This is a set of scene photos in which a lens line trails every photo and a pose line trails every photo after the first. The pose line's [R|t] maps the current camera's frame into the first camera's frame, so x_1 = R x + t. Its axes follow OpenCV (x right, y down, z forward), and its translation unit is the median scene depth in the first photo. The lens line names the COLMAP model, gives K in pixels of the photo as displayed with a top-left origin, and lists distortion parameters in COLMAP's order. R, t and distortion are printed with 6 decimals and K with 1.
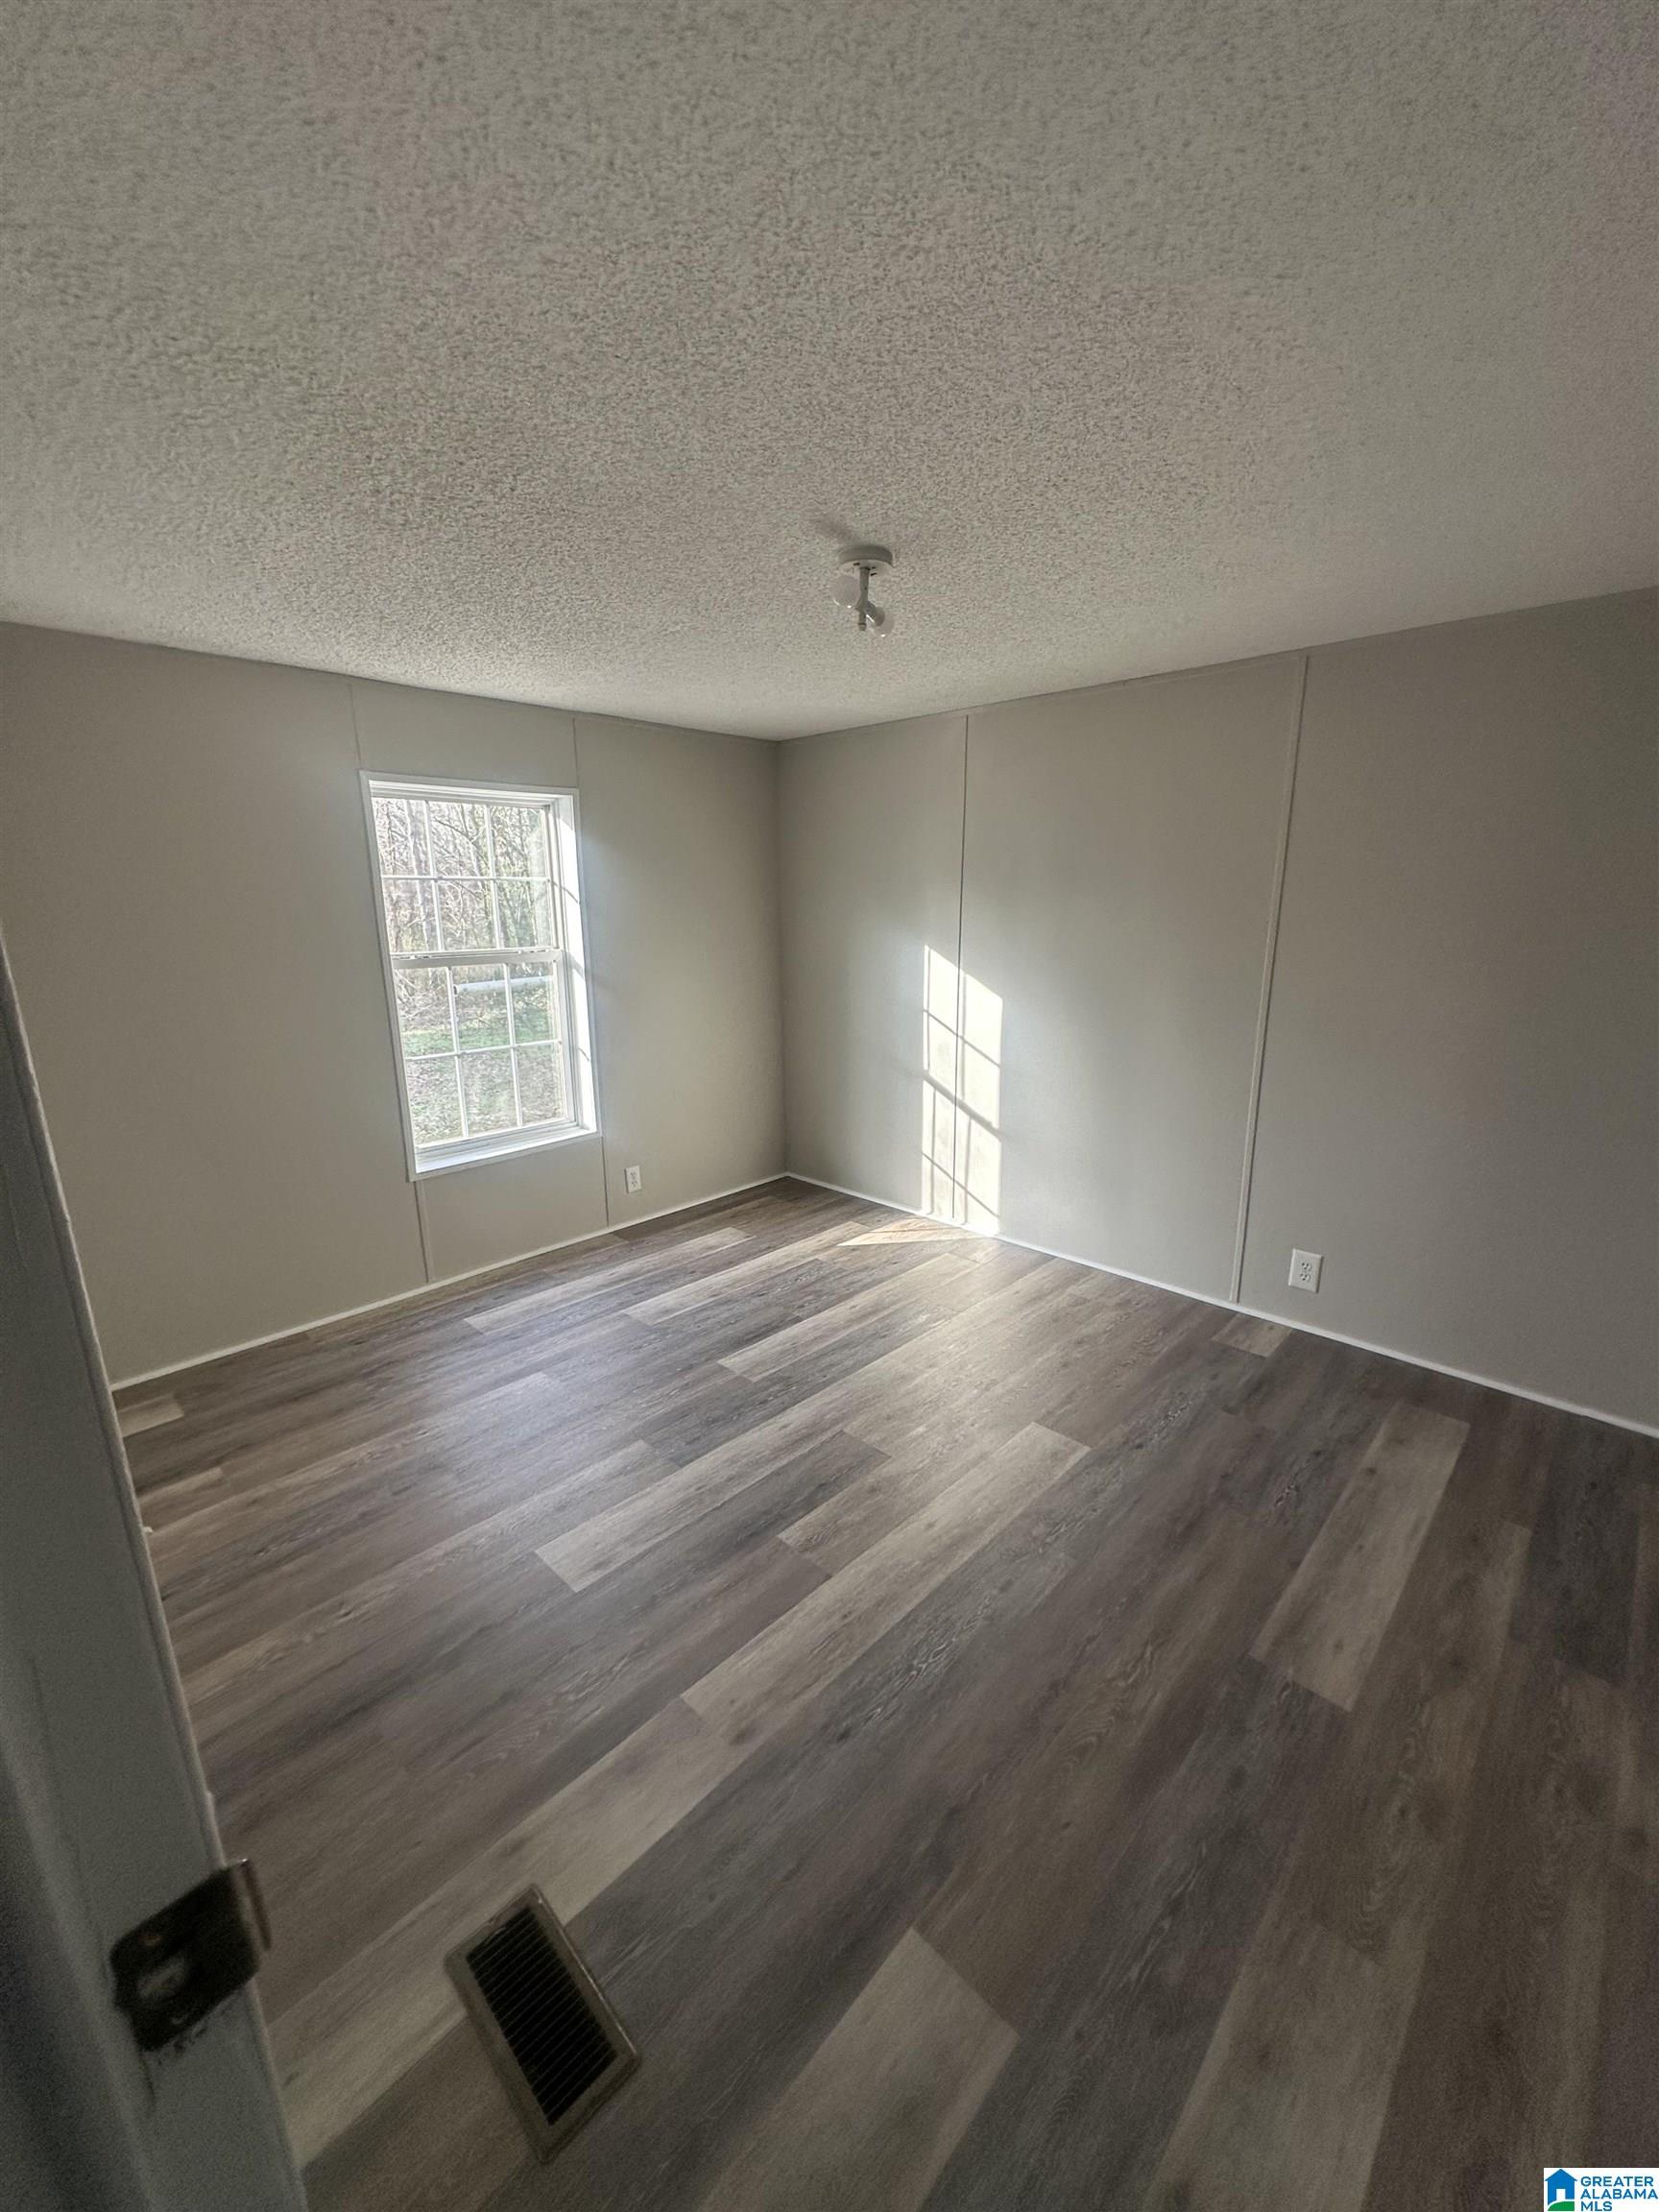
lens RADIAL K [[880.1, 0, 829.5], [0, 880.1, 1106.0], [0, 0, 1]] dist [-0.000281, 0.003295]
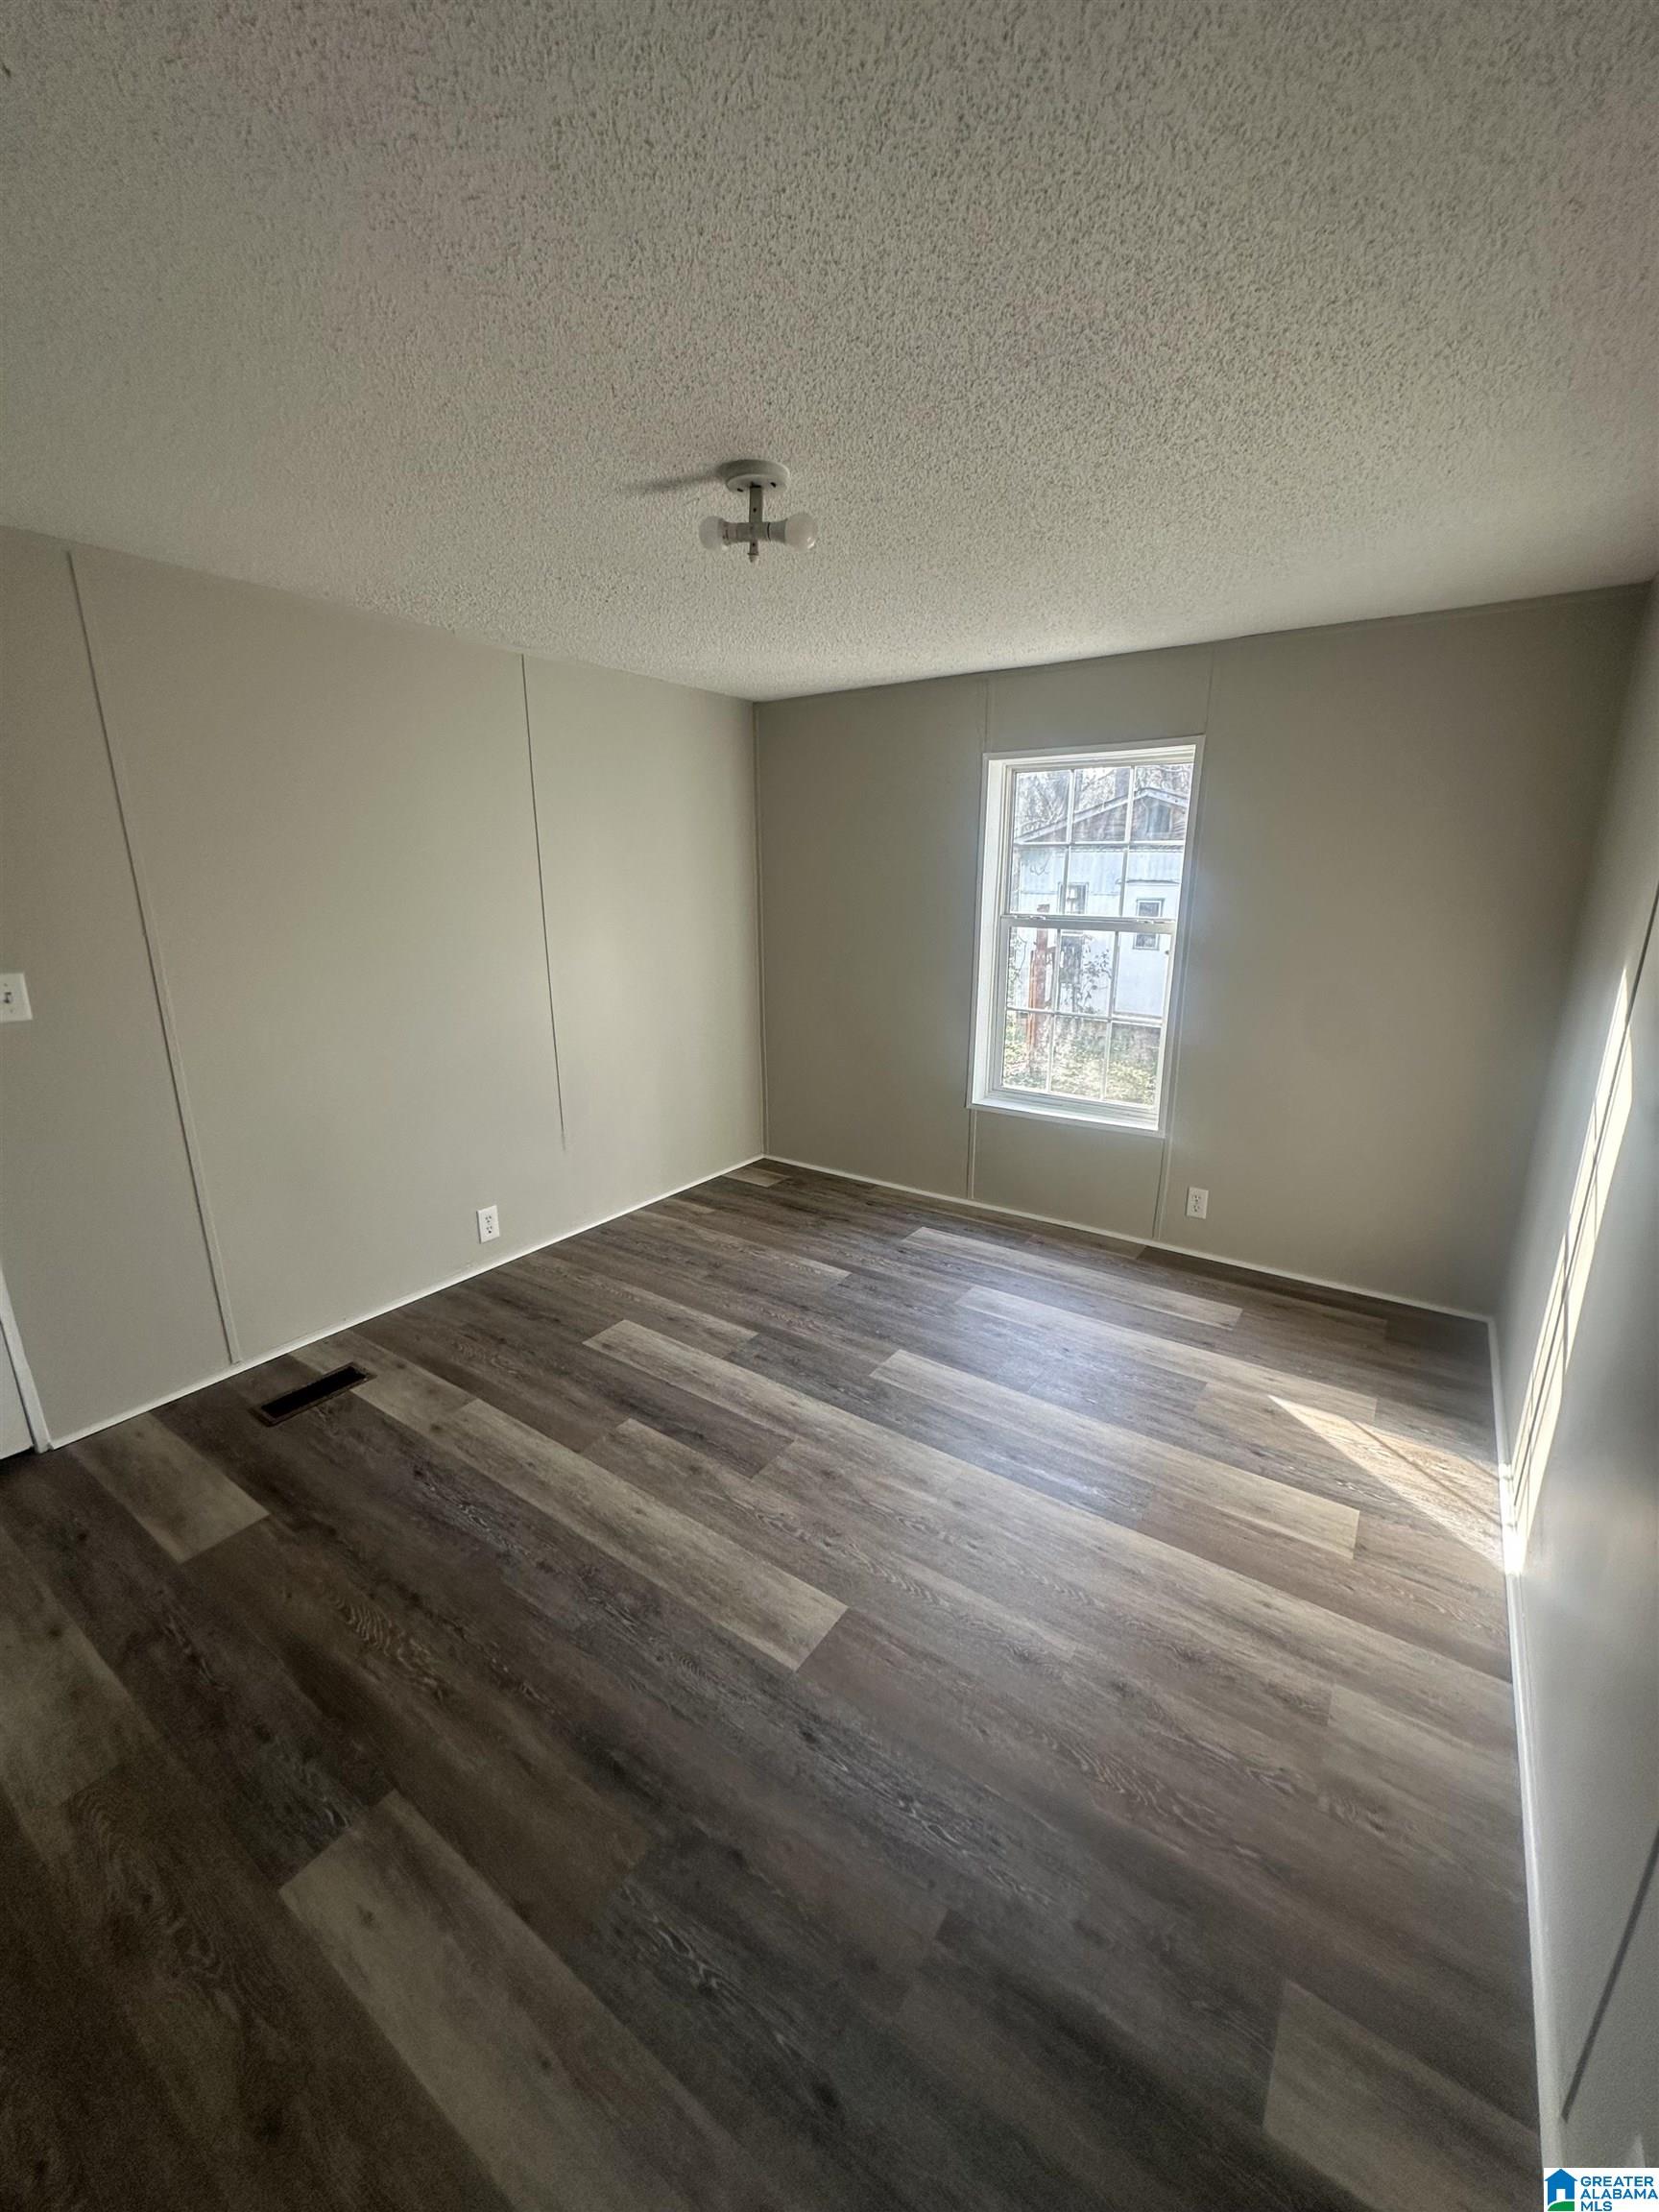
lens RADIAL K [[880.1, 0, 829.5], [0, 880.1, 1106.0], [0, 0, 1]] dist [-0.000281, 0.003295]
pose [[0.163630, 0.267877, -0.949456, 0.819451], [-0.230011, 0.946263, 0.227335, -0.191093], [0.959333, 0.181186, 0.216452, 0.775440]]
